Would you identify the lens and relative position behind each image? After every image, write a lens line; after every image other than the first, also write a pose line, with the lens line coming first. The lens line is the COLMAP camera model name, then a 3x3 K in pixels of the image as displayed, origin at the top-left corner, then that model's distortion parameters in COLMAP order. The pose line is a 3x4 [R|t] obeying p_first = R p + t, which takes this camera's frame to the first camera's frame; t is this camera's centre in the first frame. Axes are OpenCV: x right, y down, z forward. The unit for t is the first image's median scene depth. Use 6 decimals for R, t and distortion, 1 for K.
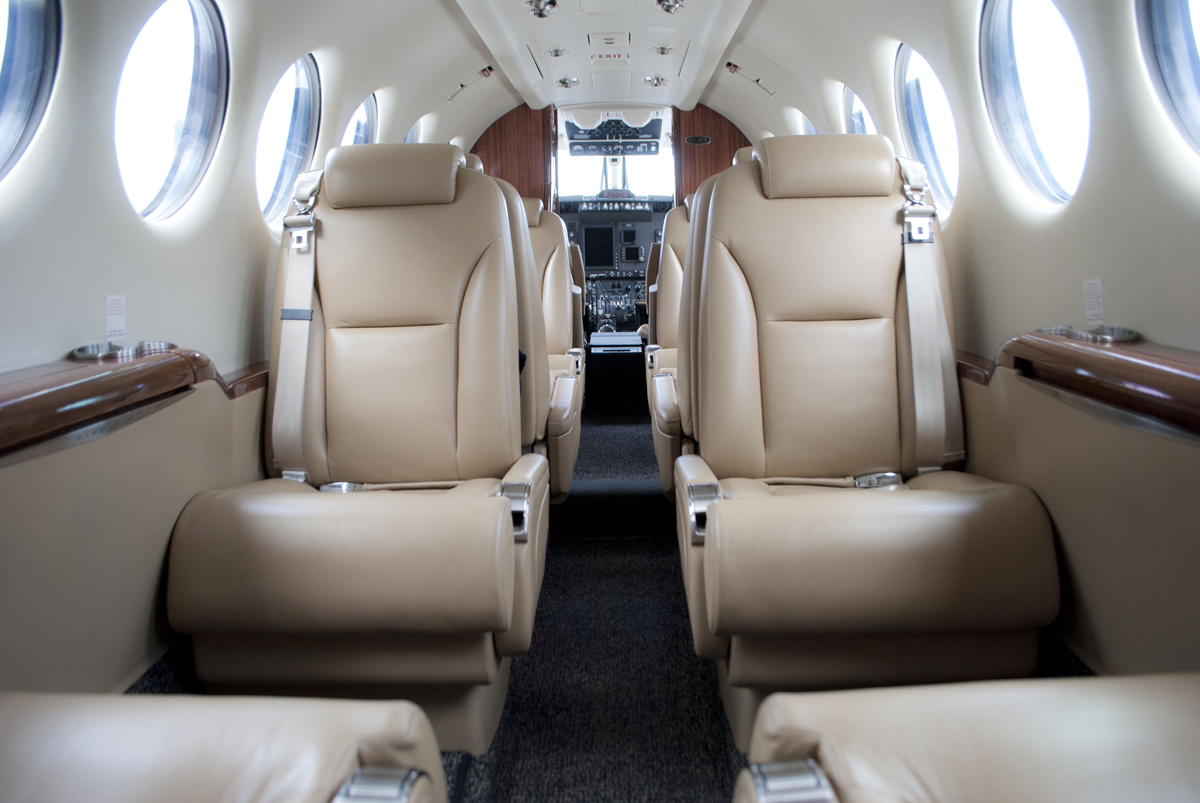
lens RADIAL K [[955.2, 0, 646.1], [0, 955.2, 401.6], [0, 0, 1]] dist [-0.067026, 0.003155]
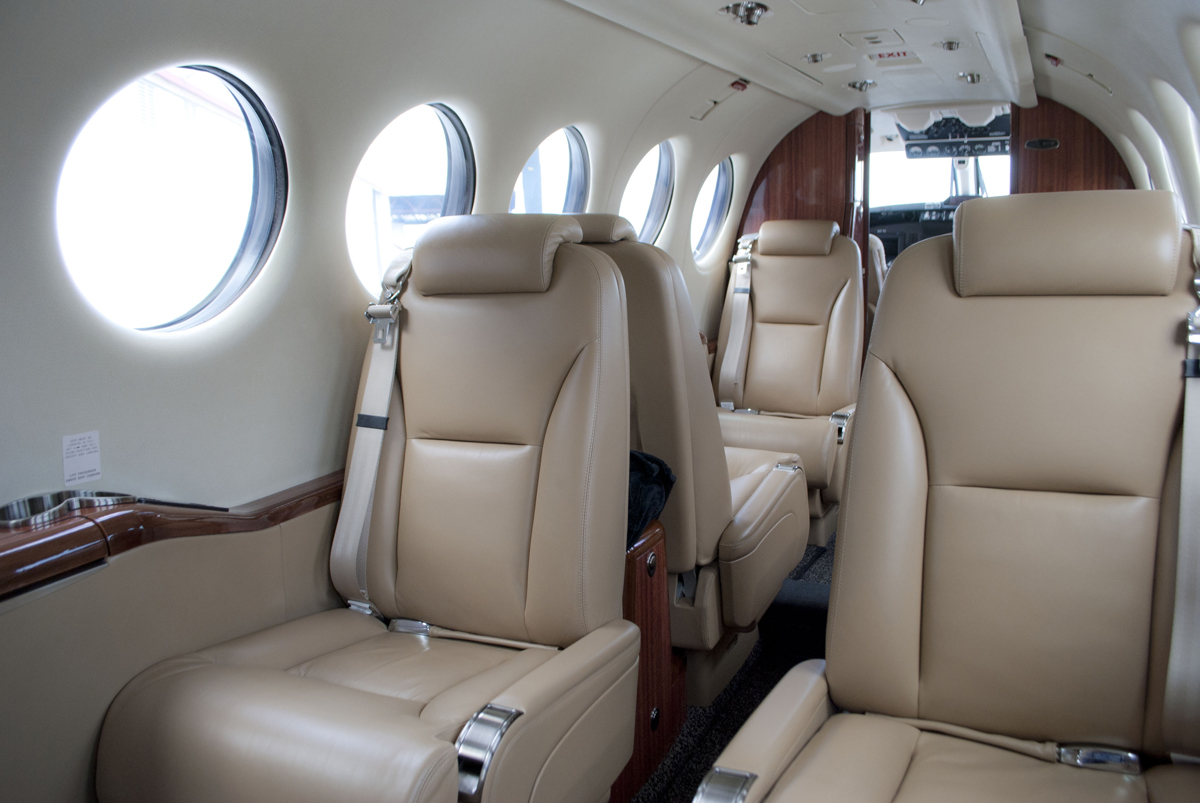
lens RADIAL K [[955.2, 0, 646.1], [0, 955.2, 401.6], [0, 0, 1]] dist [-0.067026, 0.003155]
pose [[0.904925, 0.067814, -0.420134, 0.127058], [-0.056869, 0.997638, 0.038539, -0.092524], [0.421754, -0.010982, 0.906644, 0.190208]]
